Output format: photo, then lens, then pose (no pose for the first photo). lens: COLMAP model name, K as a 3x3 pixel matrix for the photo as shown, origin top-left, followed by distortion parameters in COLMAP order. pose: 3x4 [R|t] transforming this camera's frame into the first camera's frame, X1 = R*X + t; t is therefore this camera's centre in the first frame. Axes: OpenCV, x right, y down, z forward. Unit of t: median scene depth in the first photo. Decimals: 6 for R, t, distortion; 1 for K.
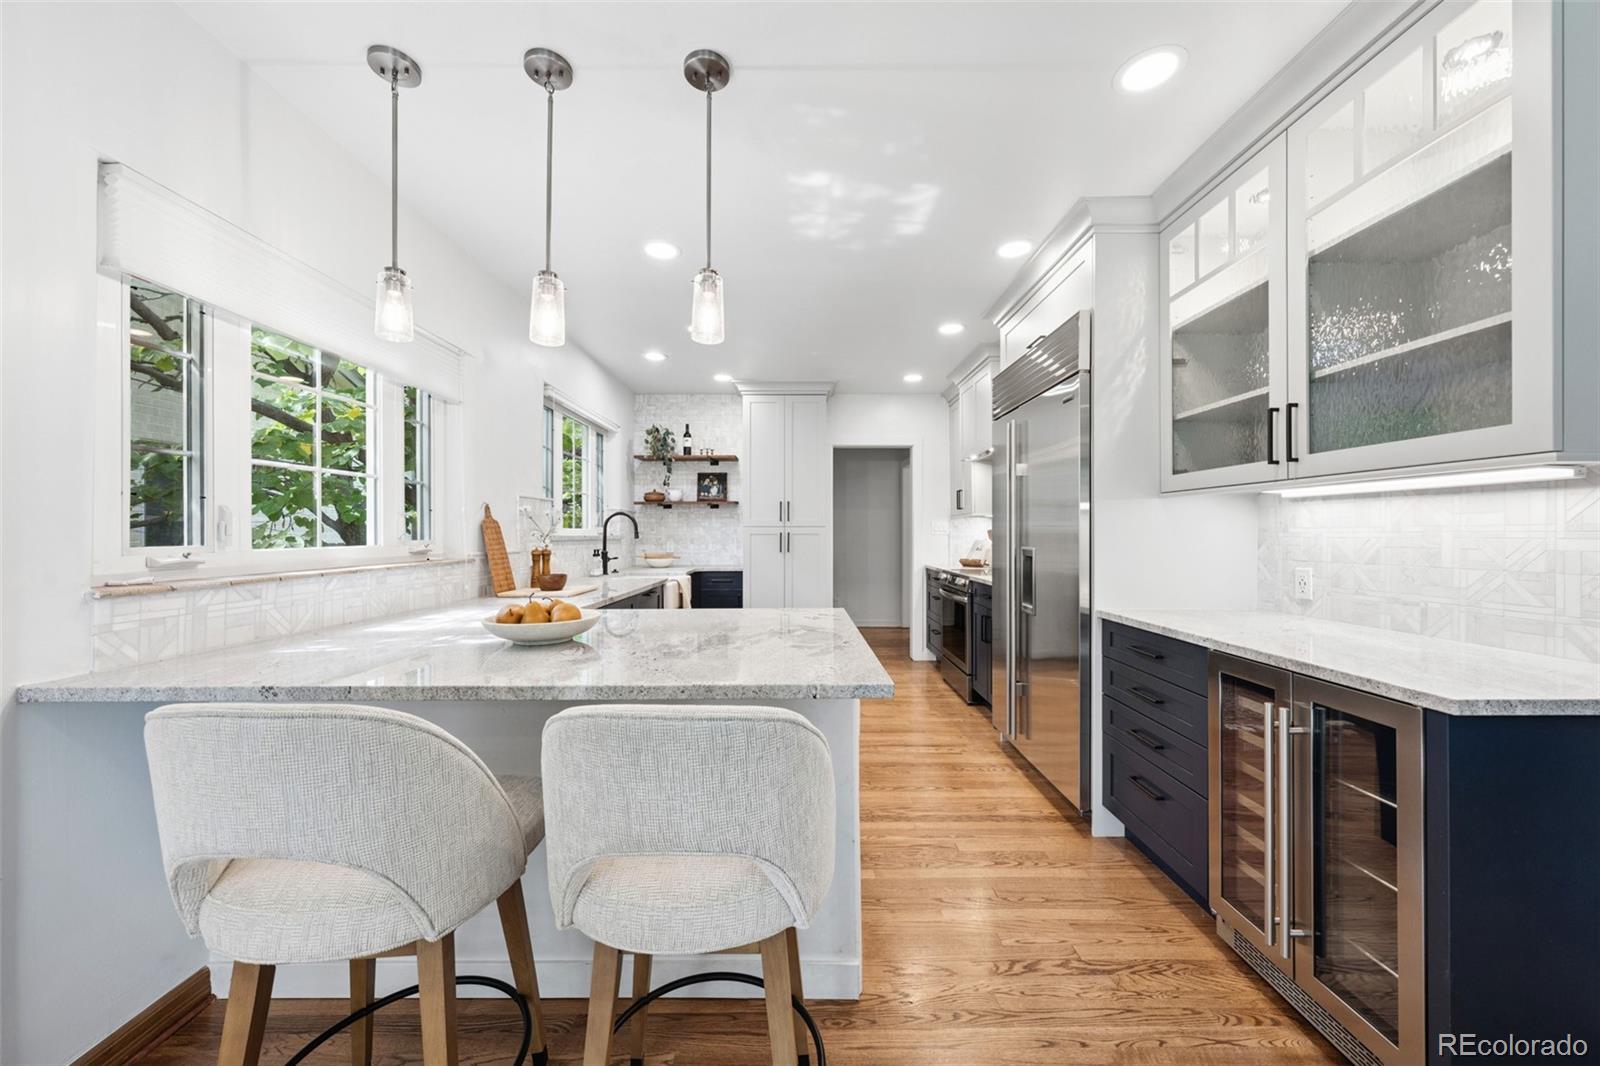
lens RADIAL K [[578.0, 0, 790.9], [0, 578.0, 533.1], [0, 0, 1]] dist [-0.002744, -0.000340]
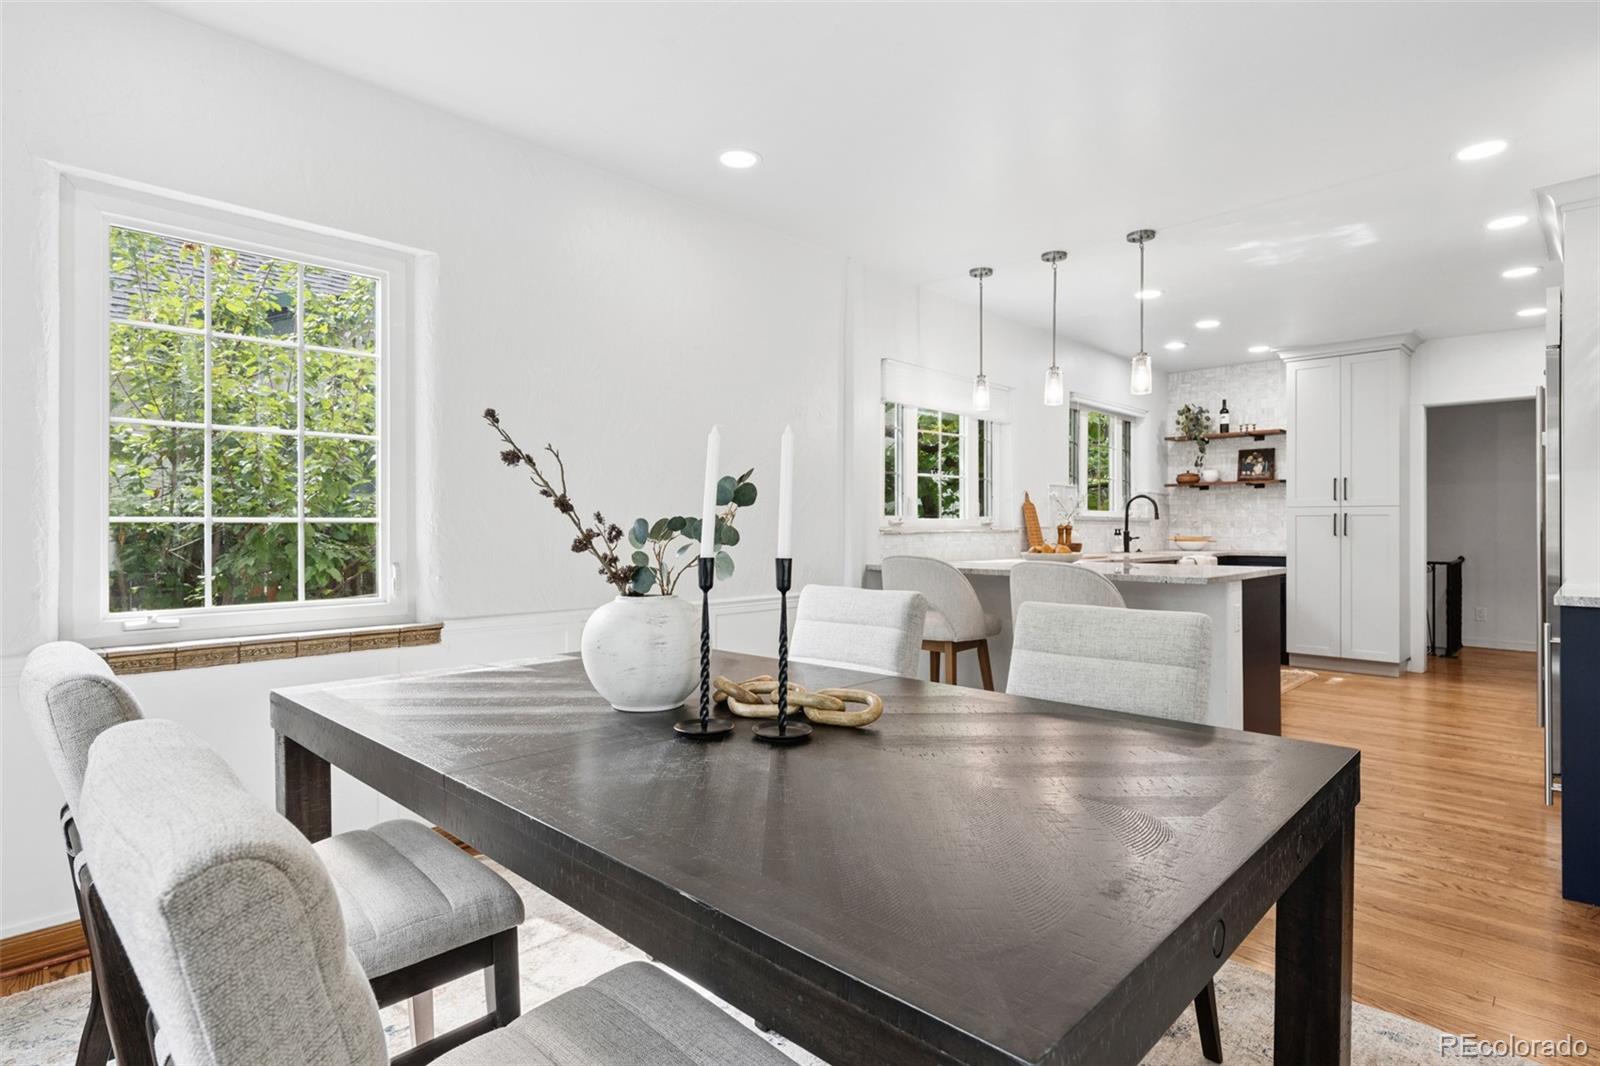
lens RADIAL K [[812.2, 0, 795.4], [0, 812.2, 528.3], [0, 0, 1]] dist [-0.000897, 0.000297]
pose [[0.717575, 0.002880, -0.696475, 0.272028], [-0.001032, 0.999995, 0.003071, 0.019993], [0.696480, -0.001485, 0.717574, -0.492976]]
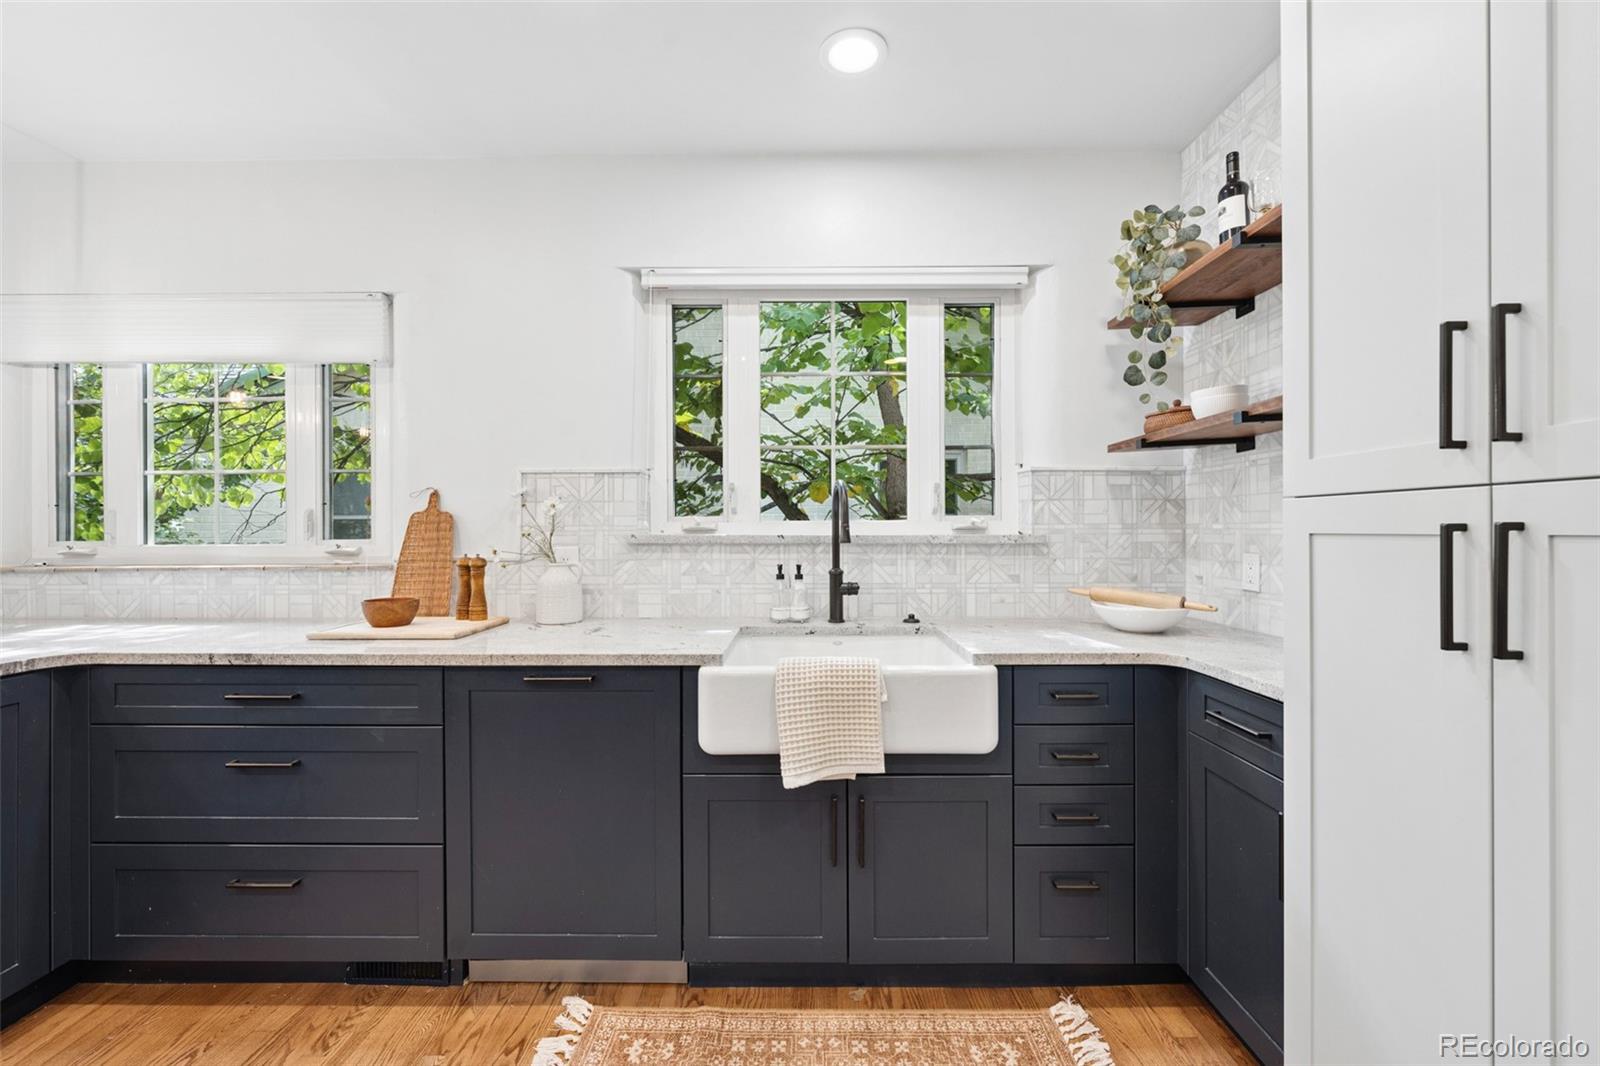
lens RADIAL K [[663.8, 0, 798.7], [0, 663.8, 529.1], [0, 0, 1]] dist [-0.000301, 0.000012]
pose [[-0.008653, 0.000180, -0.999963, 0.174104], [0.003759, 0.999993, 0.000148, -0.000435], [0.999956, -0.003757, -0.008653, 0.884139]]
